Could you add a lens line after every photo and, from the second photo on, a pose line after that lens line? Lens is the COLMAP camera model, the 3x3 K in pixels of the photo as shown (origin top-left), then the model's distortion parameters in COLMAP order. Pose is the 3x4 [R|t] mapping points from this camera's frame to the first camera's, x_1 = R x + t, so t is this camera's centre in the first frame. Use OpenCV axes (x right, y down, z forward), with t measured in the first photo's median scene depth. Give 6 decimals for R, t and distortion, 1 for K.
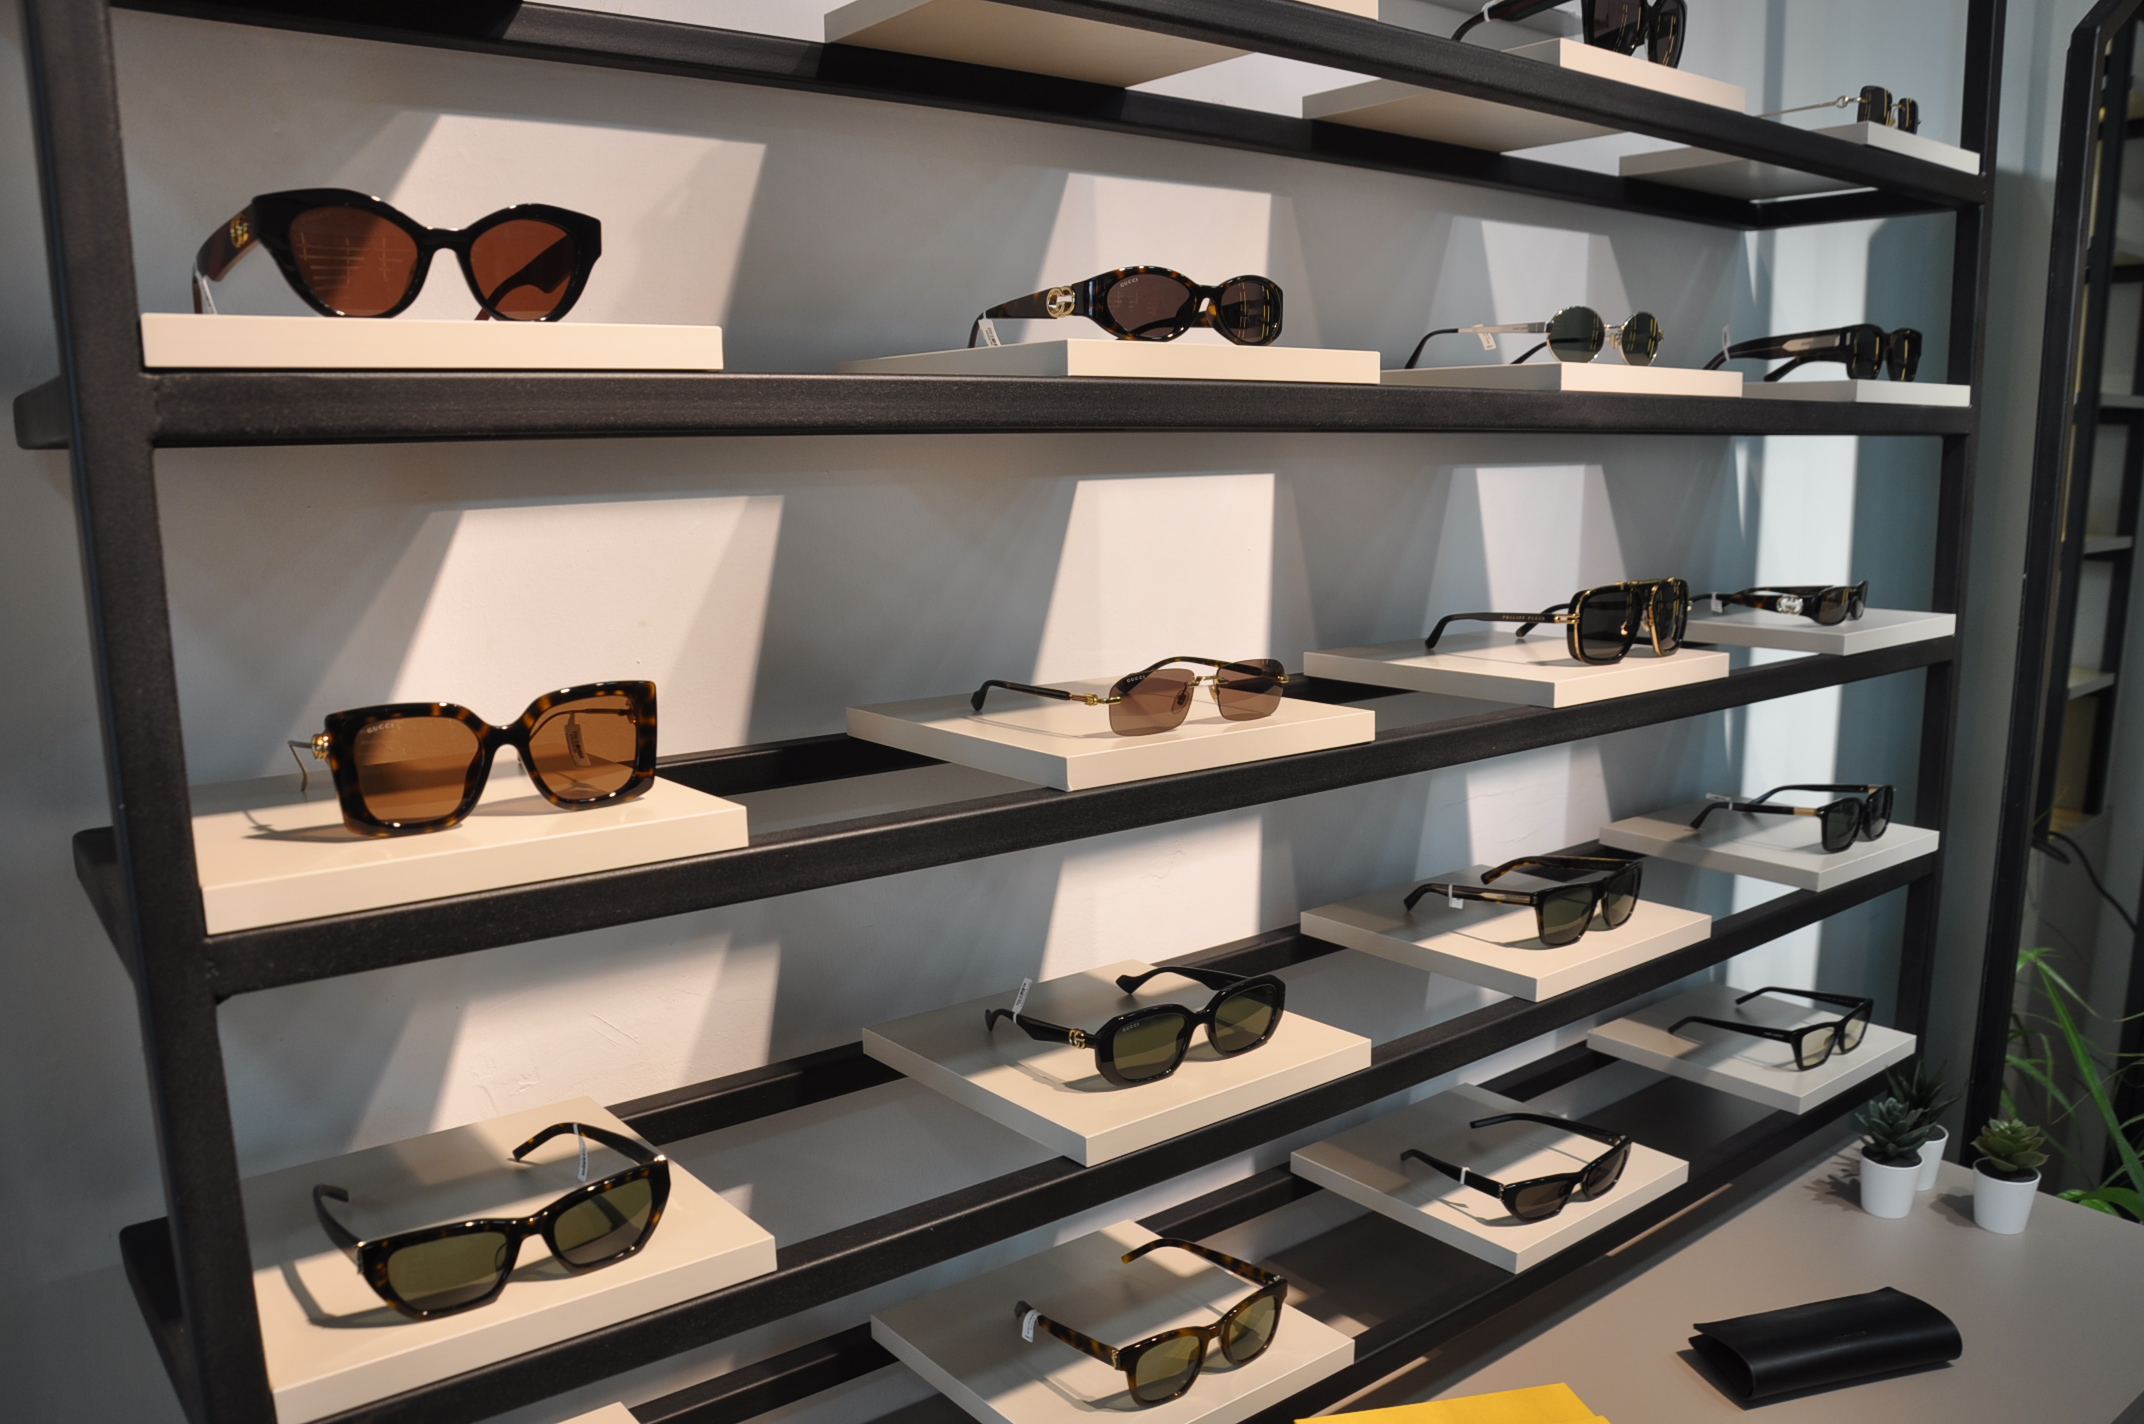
lens RADIAL K [[1645.7, 0, 1072.0], [0, 1645.7, 712.0], [0, 0, 1]] dist [-0.091704, 0.001818]
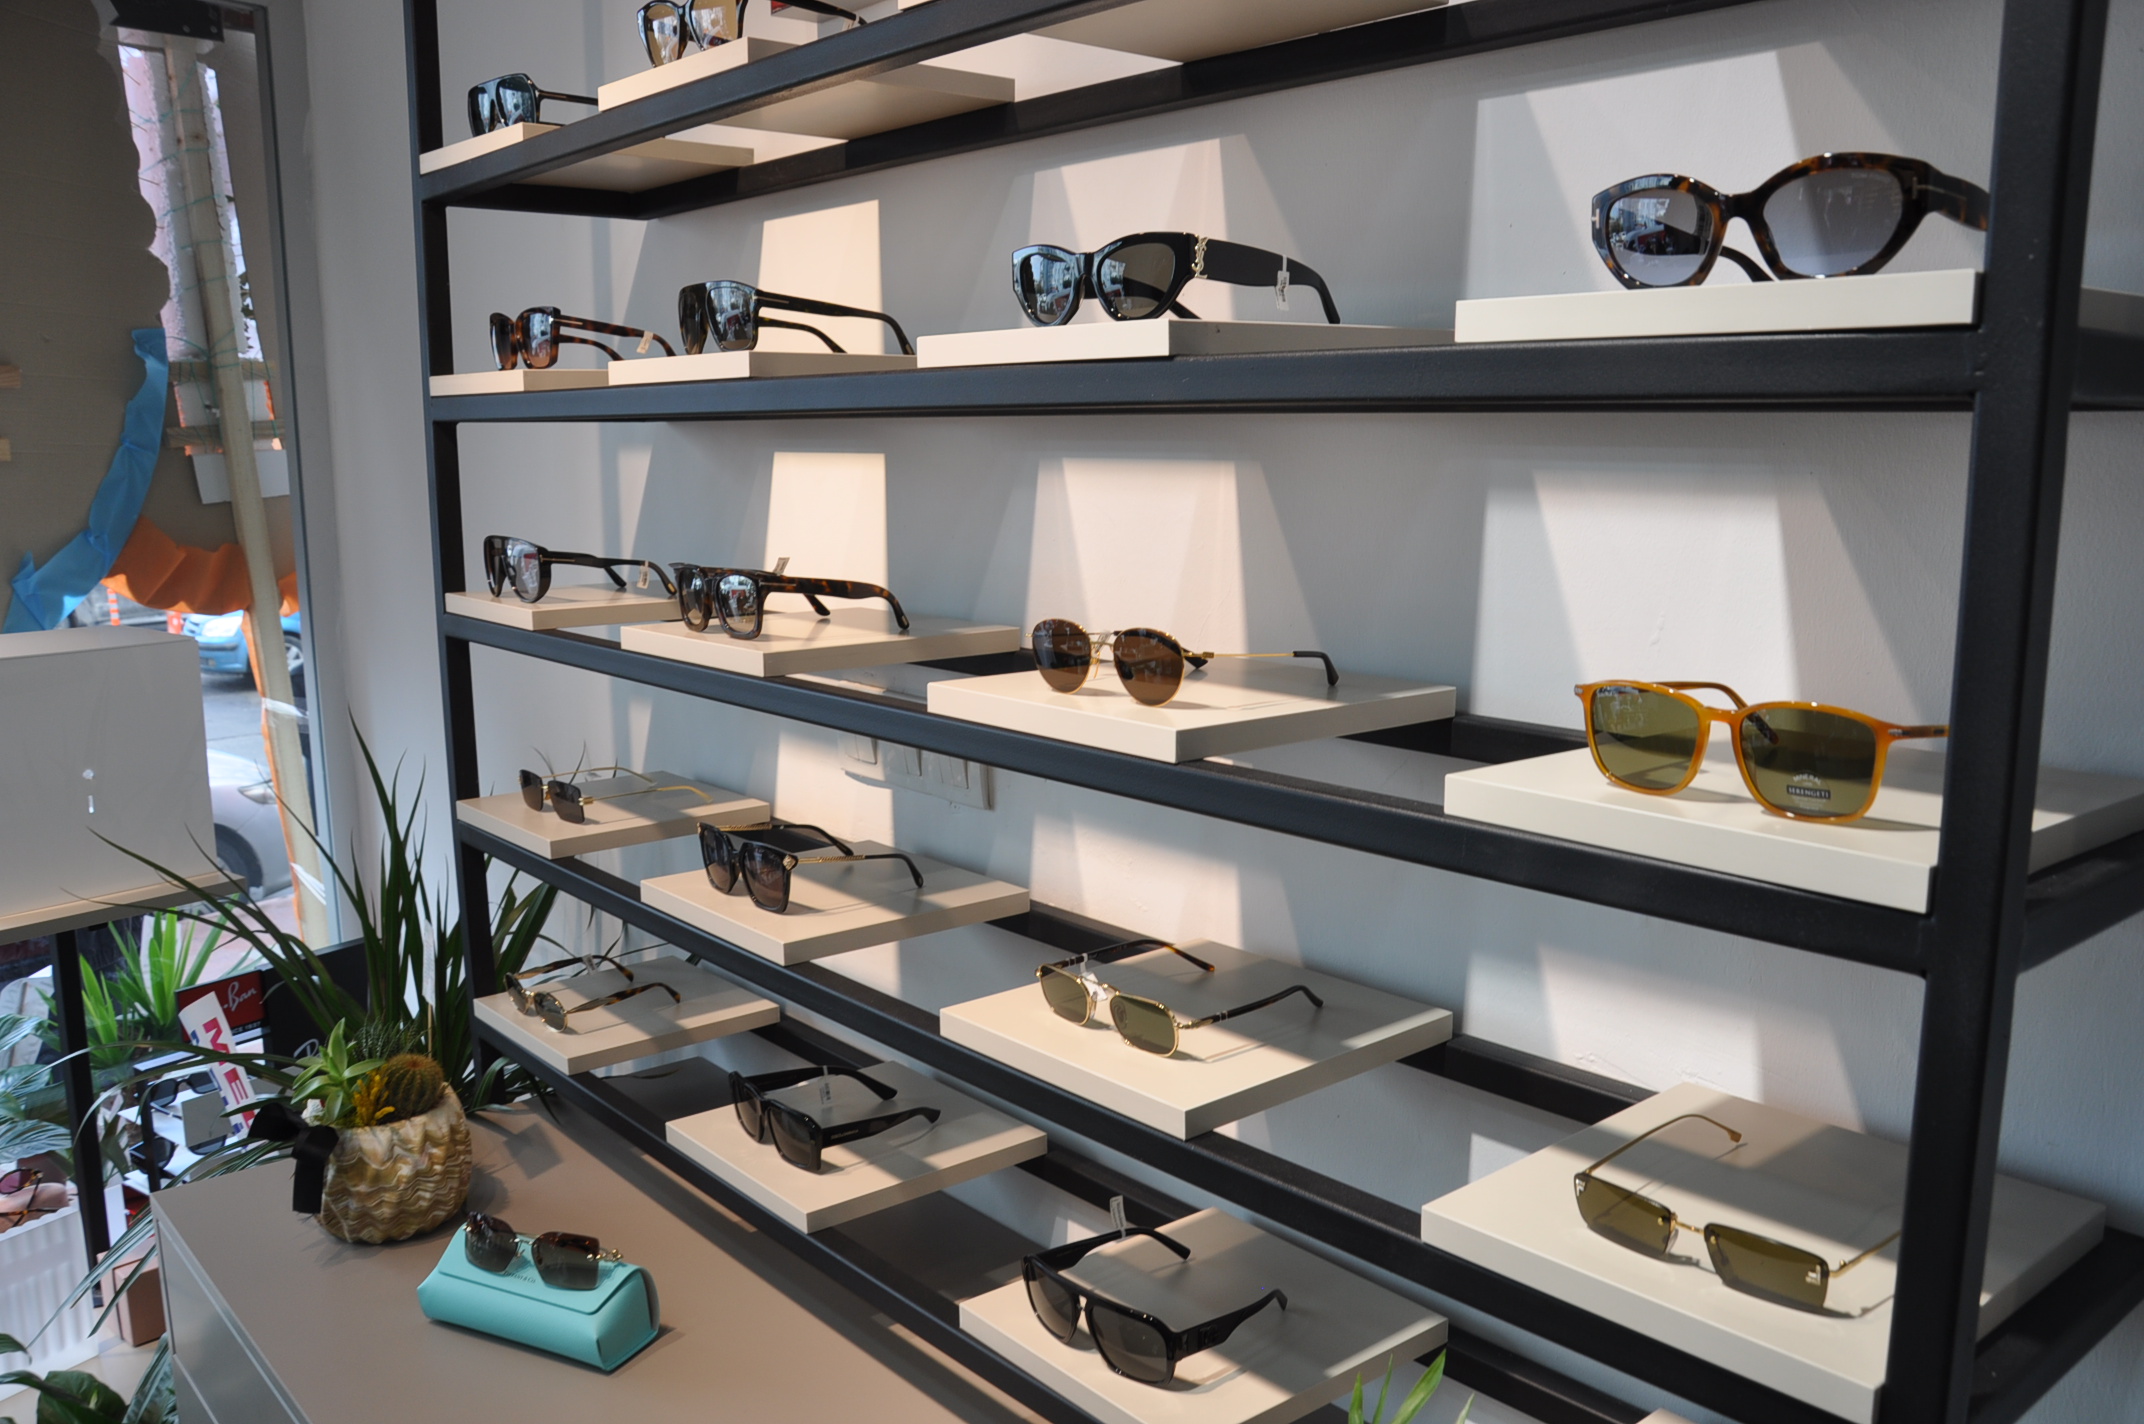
lens RADIAL K [[1696.6, 0, 1072.0], [0, 1696.6, 712.0], [0, 0, 1]] dist [0.004900, -0.000116]
pose [[0.038448, 0.172353, -0.984285, 0.655200], [-0.155433, 0.974055, 0.164490, -0.091733], [0.987098, 0.146666, 0.064239, 0.549015]]
